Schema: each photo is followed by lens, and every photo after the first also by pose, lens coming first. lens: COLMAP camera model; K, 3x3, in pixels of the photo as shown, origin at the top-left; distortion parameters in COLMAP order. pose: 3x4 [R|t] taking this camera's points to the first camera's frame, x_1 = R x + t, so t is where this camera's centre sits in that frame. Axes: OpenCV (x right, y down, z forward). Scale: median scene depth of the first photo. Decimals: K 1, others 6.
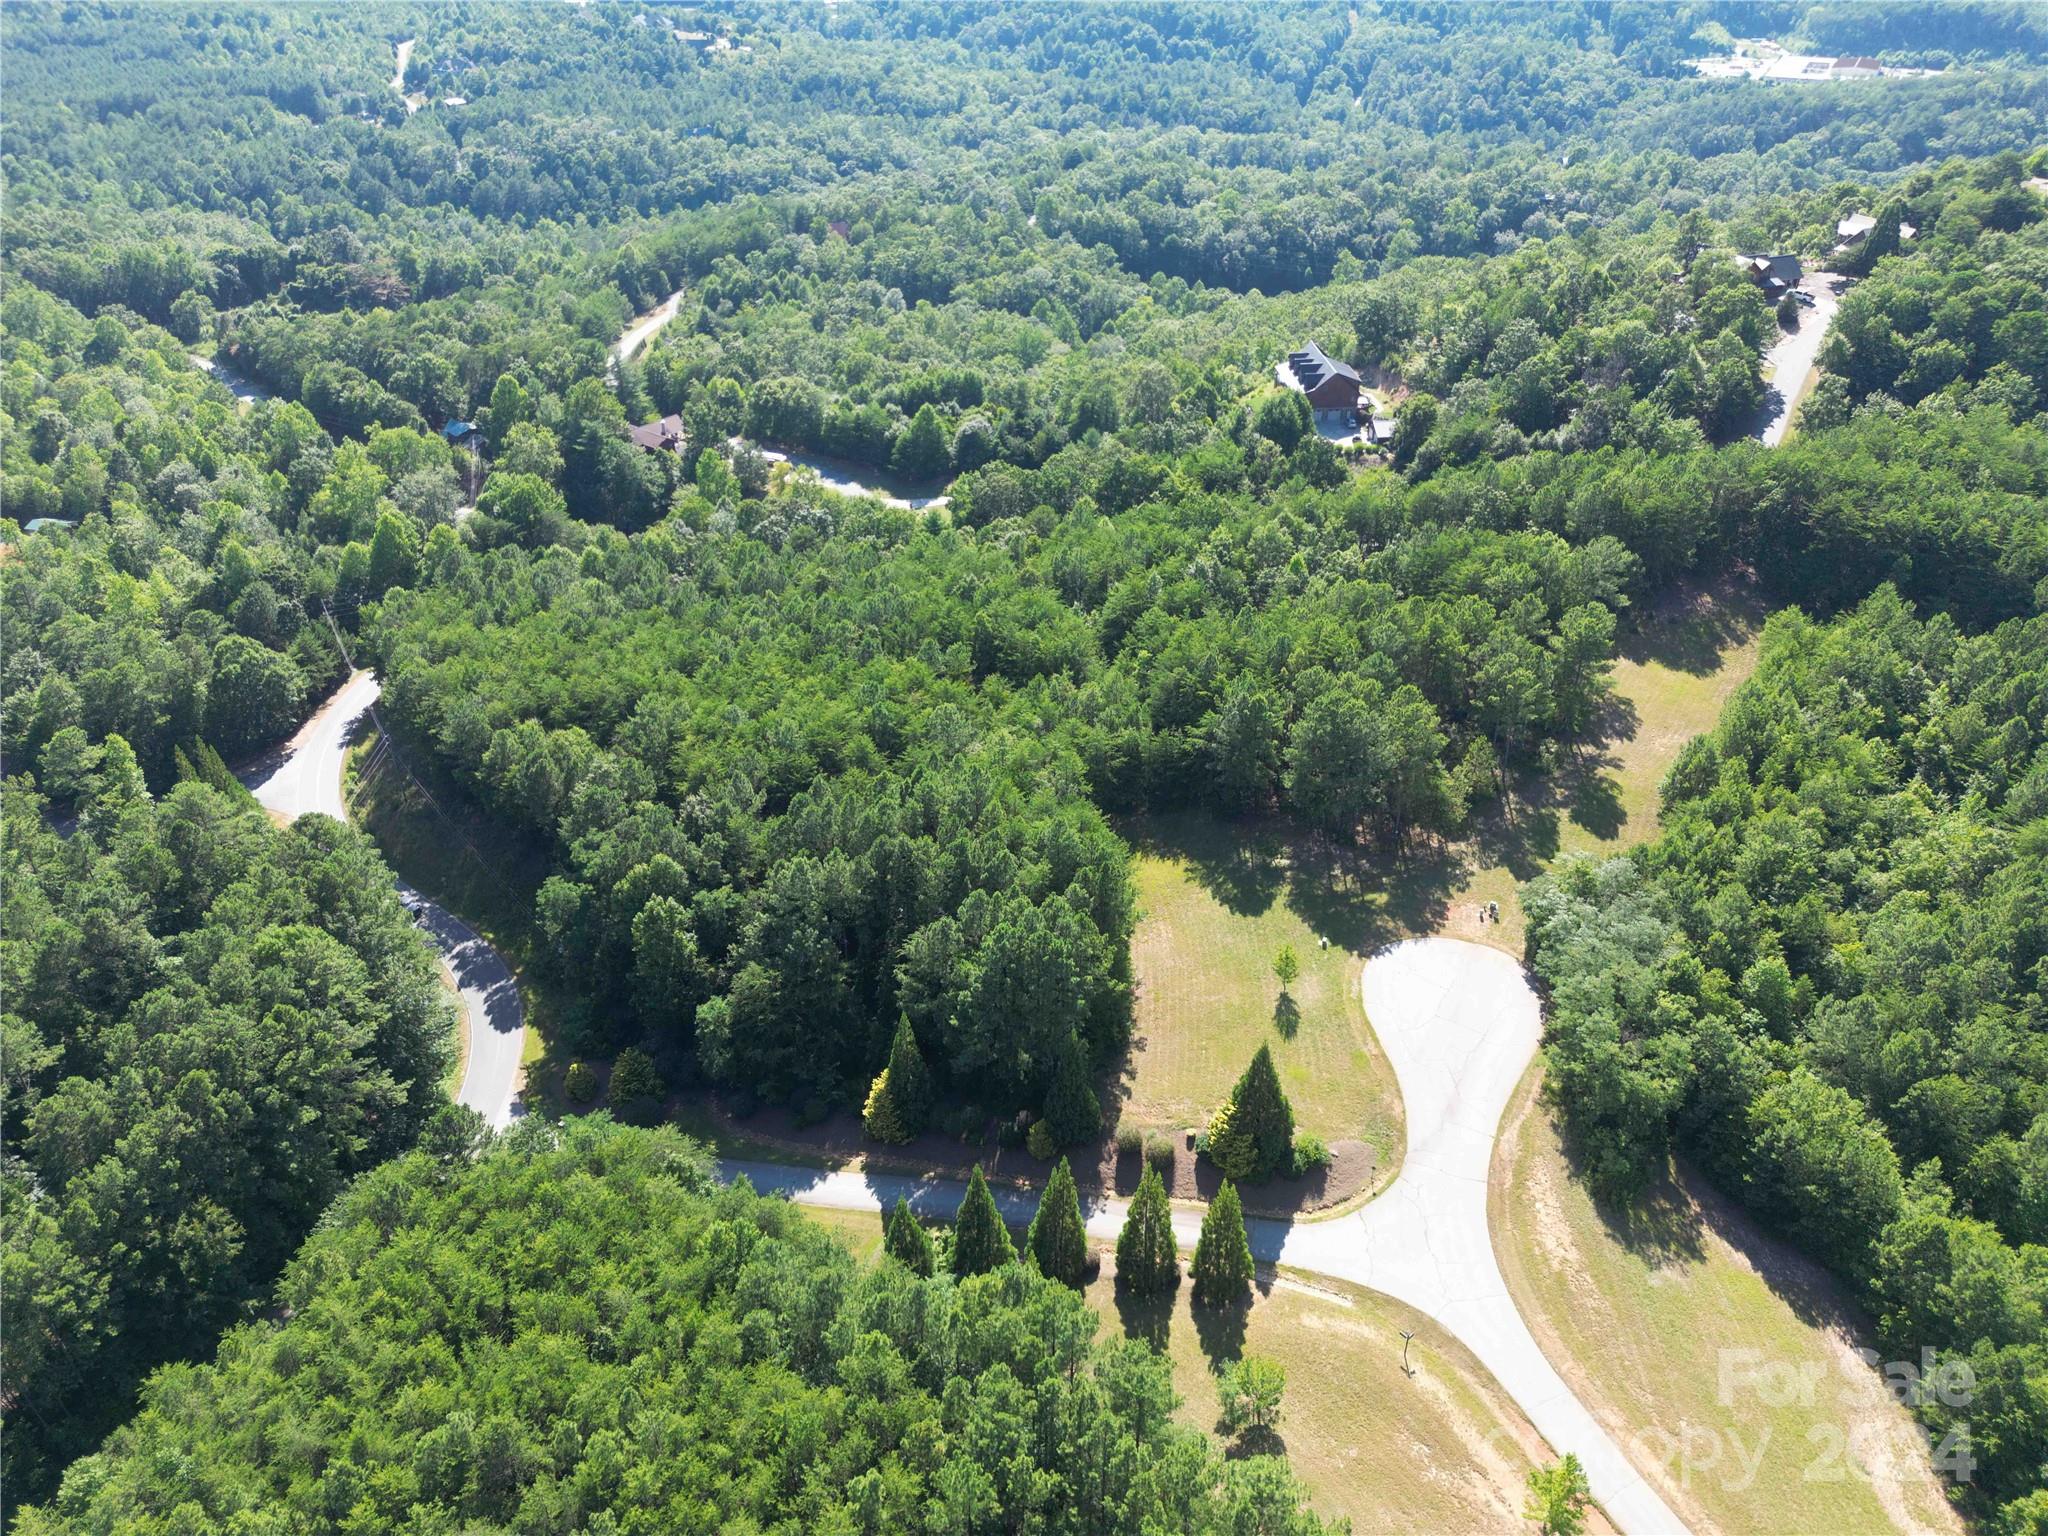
lens RADIAL K [[1443.3, 0, 1023.8], [0, 1443.3, 756.1], [0, 0, 1]] dist [0.070317, -0.065005]
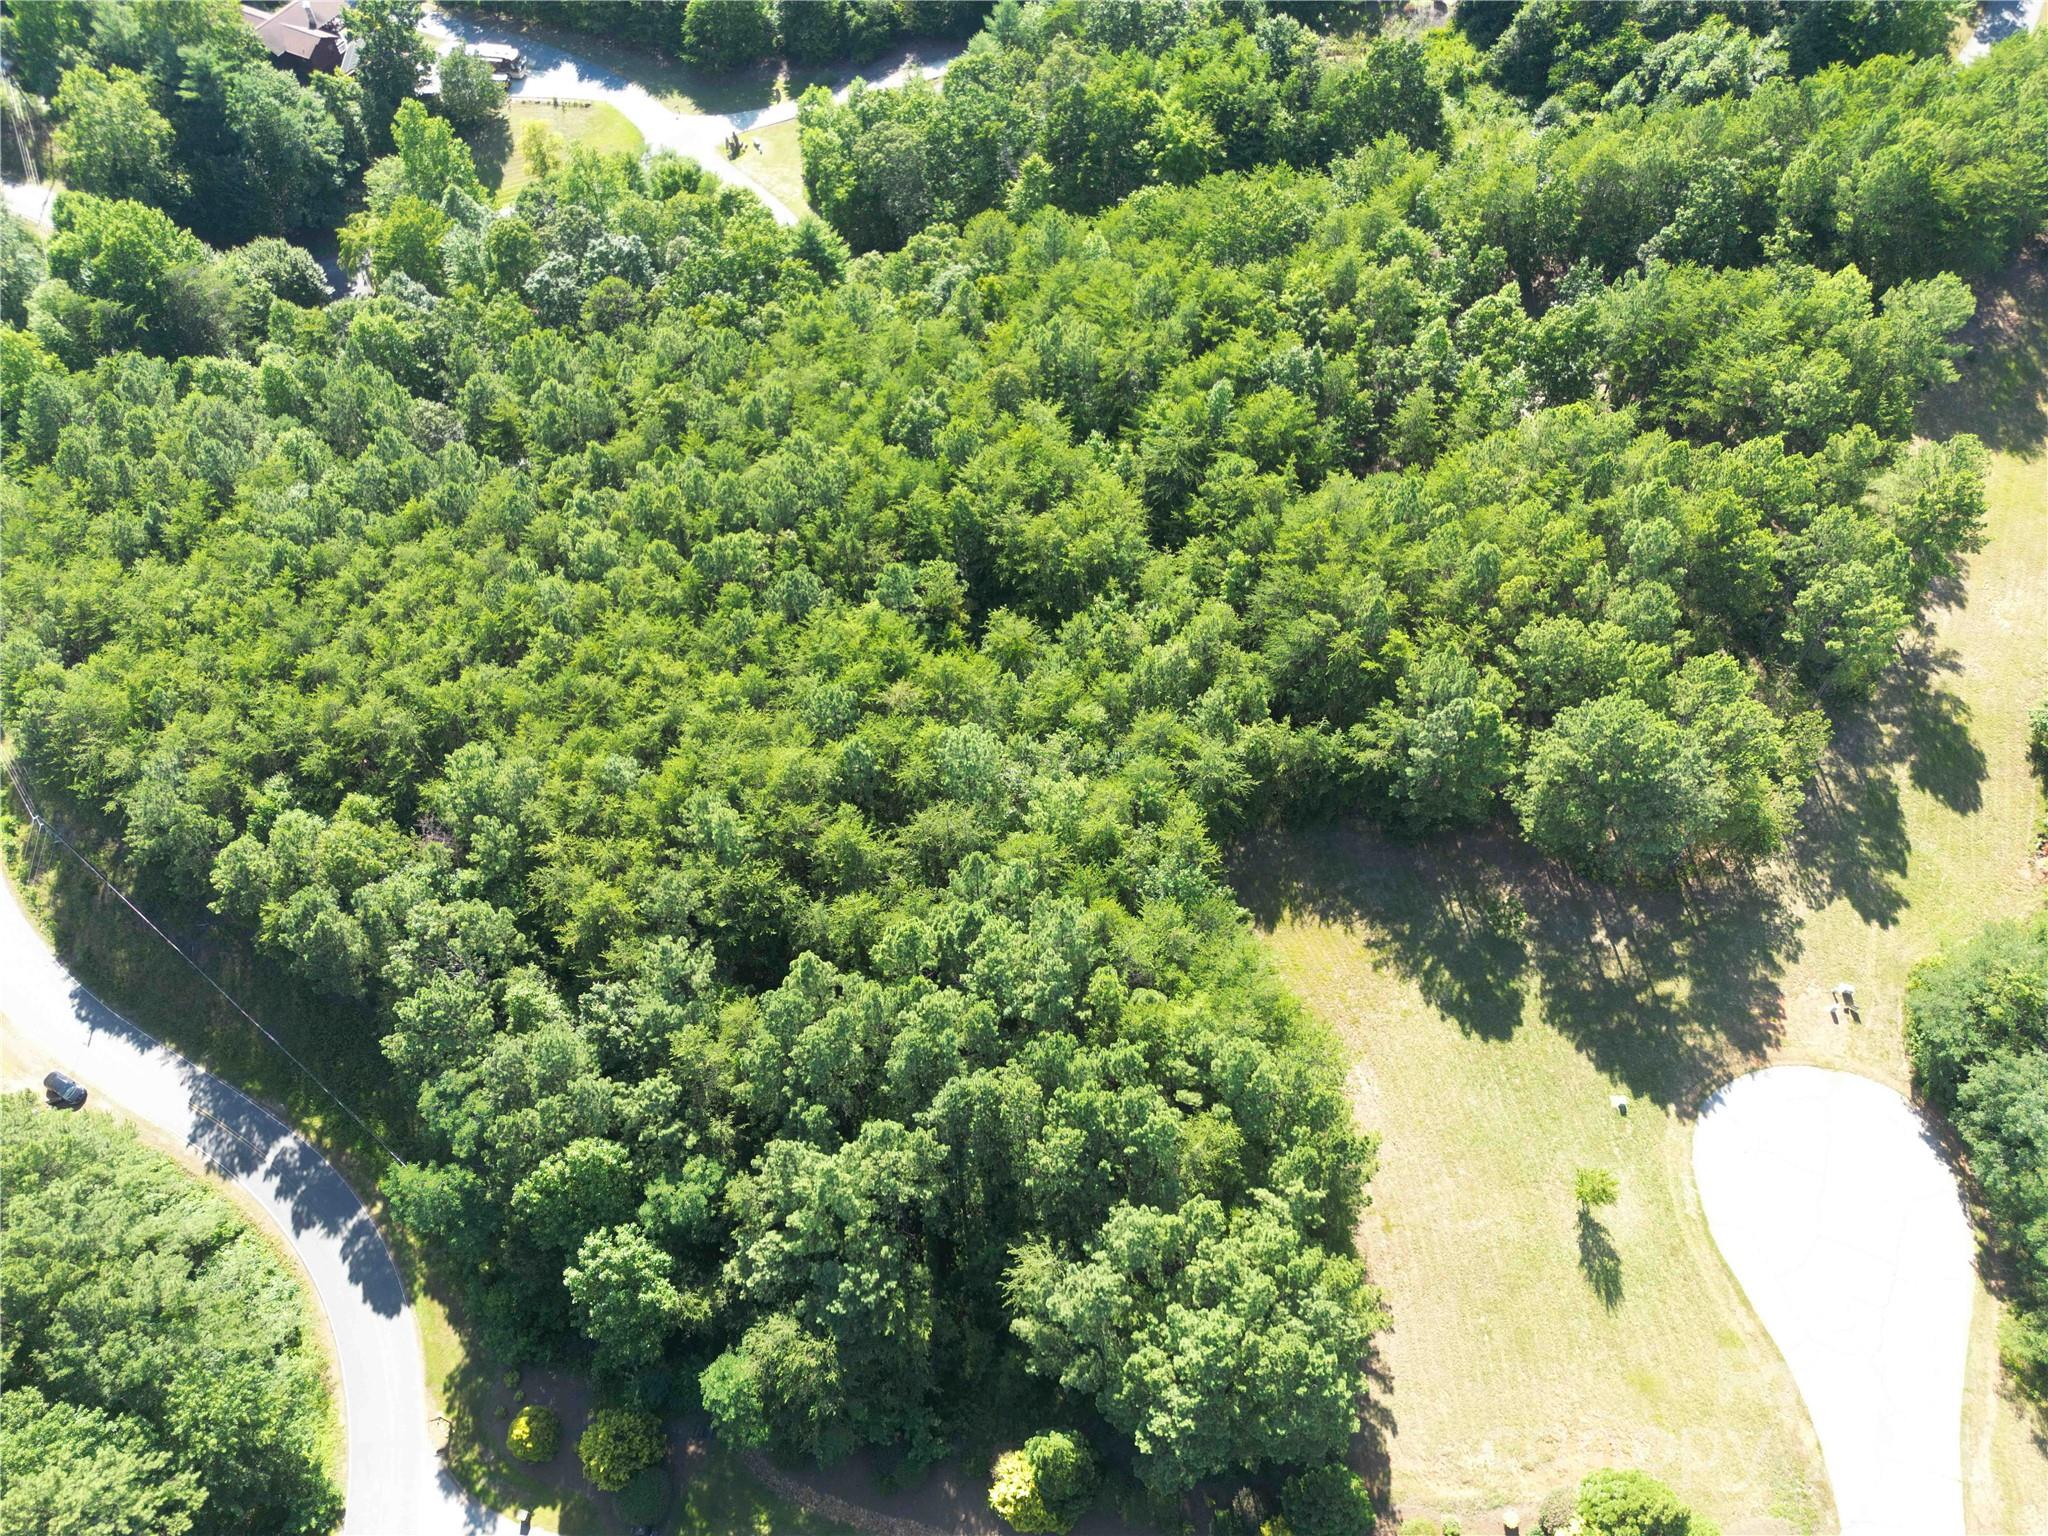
lens RADIAL K [[1435.9, 0, 1023.9], [0, 1435.9, 760.8], [0, 0, 1]] dist [0.071346, -0.066254]
pose [[0.983699, -0.152062, 0.095989, -0.066856], [0.101601, 0.910413, 0.401031, -0.200617], [-0.148371, -0.384741, 0.911022, 0.317078]]
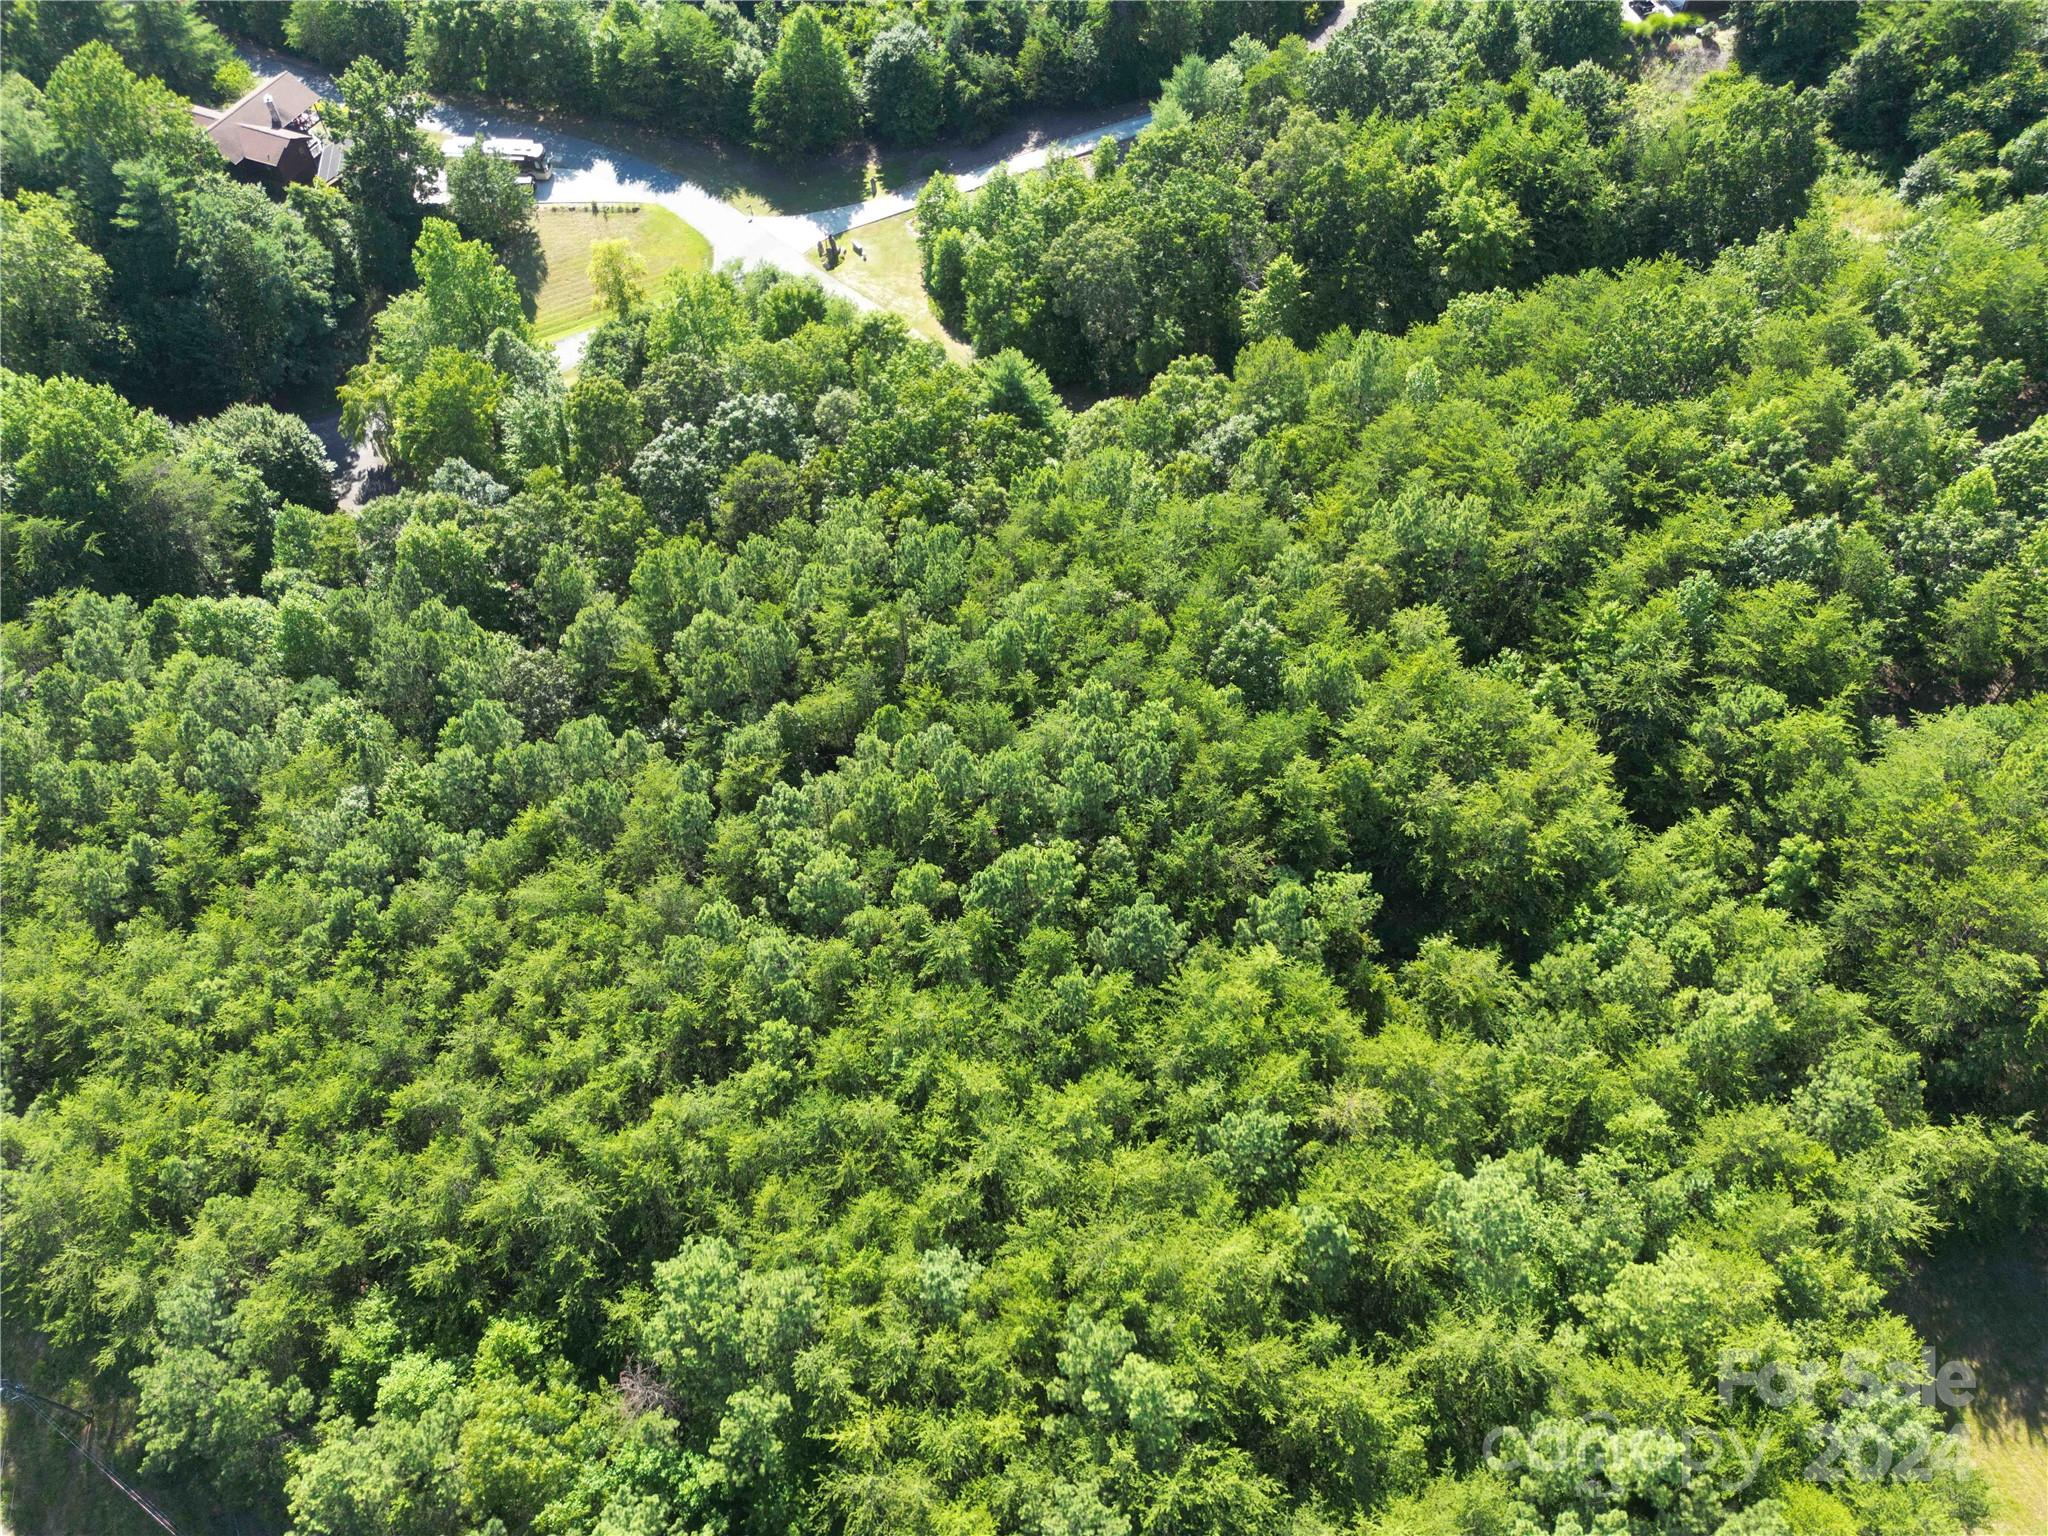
lens RADIAL K [[1435.9, 0, 1023.9], [0, 1435.9, 760.8], [0, 0, 1]] dist [0.071346, -0.066254]
pose [[0.965684, -0.210752, 0.151783, -0.158287], [0.139906, 0.914488, 0.379655, -0.230069], [-0.218817, -0.345391, 0.912592, 0.526277]]
